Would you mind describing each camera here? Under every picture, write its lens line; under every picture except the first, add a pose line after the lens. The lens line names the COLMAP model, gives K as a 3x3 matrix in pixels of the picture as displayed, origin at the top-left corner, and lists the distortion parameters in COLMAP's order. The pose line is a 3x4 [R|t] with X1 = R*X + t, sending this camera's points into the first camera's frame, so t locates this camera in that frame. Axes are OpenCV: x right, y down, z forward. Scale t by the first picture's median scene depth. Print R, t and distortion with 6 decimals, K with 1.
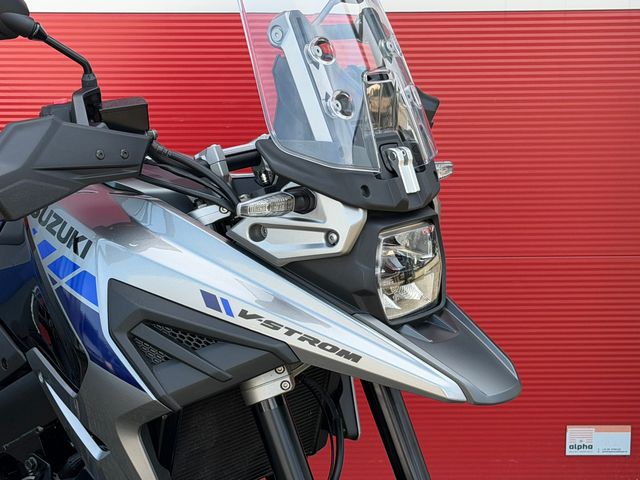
lens RADIAL K [[1387.6, 0, 322.6], [0, 1387.6, 245.6], [0, 0, 1]] dist [0.132723, 0.000000]
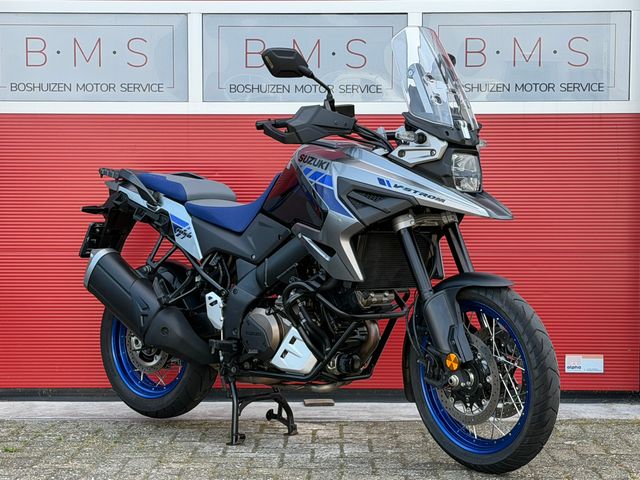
lens RADIAL K [[1387.6, 0, 318.4], [0, 1387.6, 242.9], [0, 0, 1]] dist [0.132723, 0.000000]
pose [[0.998203, 0.004717, -0.059732, -0.046093], [-0.015908, 0.981984, -0.188294, 0.589027], [0.057768, 0.188905, 0.980295, -1.308007]]
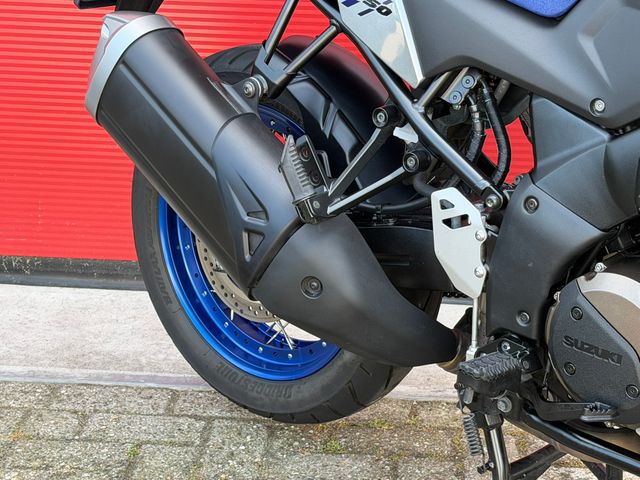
lens RADIAL K [[1387.6, 0, 312.2], [0, 1387.6, 250.2], [0, 0, 1]] dist [0.132723, 0.000000]
pose [[0.995606, 0.055434, -0.075465, -0.426983], [-0.045442, 0.990704, 0.128223, 0.112869], [0.081871, -0.124230, 0.988870, 0.379670]]
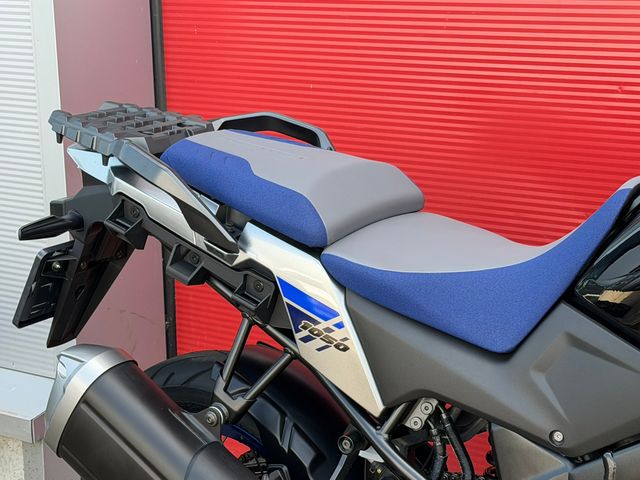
lens RADIAL K [[1387.6, 0, 321.3], [0, 1387.6, 242.1], [0, 0, 1]] dist [0.132723, 0.000000]
pose [[0.998138, -0.035278, 0.049768, -0.519130], [0.033403, 0.998718, 0.038035, -0.041116], [-0.051046, -0.036301, 0.998036, 0.337568]]
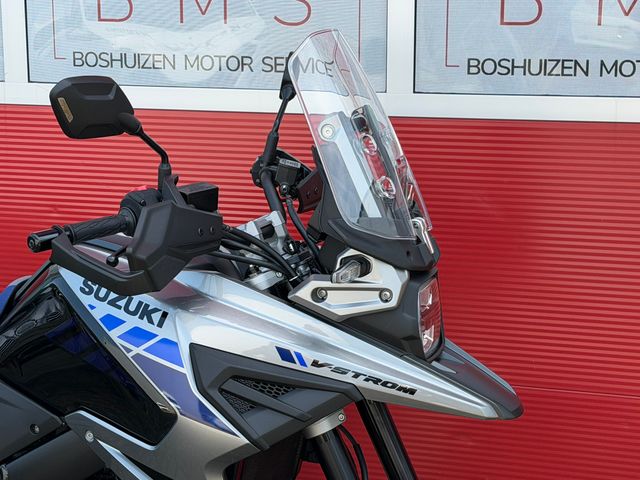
lens RADIAL K [[1387.6, 0, 318.0], [0, 1387.6, 243.7], [0, 0, 1]] dist [0.132723, 0.000000]
pose [[0.941837, -0.056803, 0.331234, -0.442008], [0.064879, 0.997804, -0.013365, -0.037586], [-0.329747, 0.034077, 0.943454, -0.135768]]
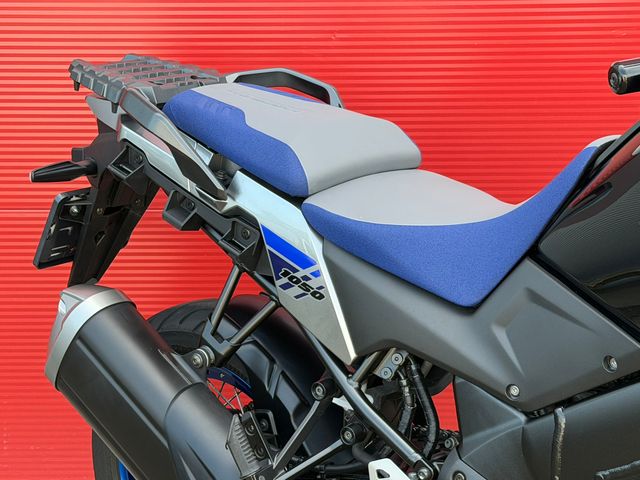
lens RADIAL K [[1387.6, 0, 309.9], [0, 1387.6, 251.0], [0, 0, 1]] dist [0.132723, 0.000000]
pose [[0.998255, 0.009544, -0.058270, -0.405125], [-0.006415, 0.998539, 0.053652, -0.014630], [0.058697, -0.053184, 0.996858, 0.315983]]
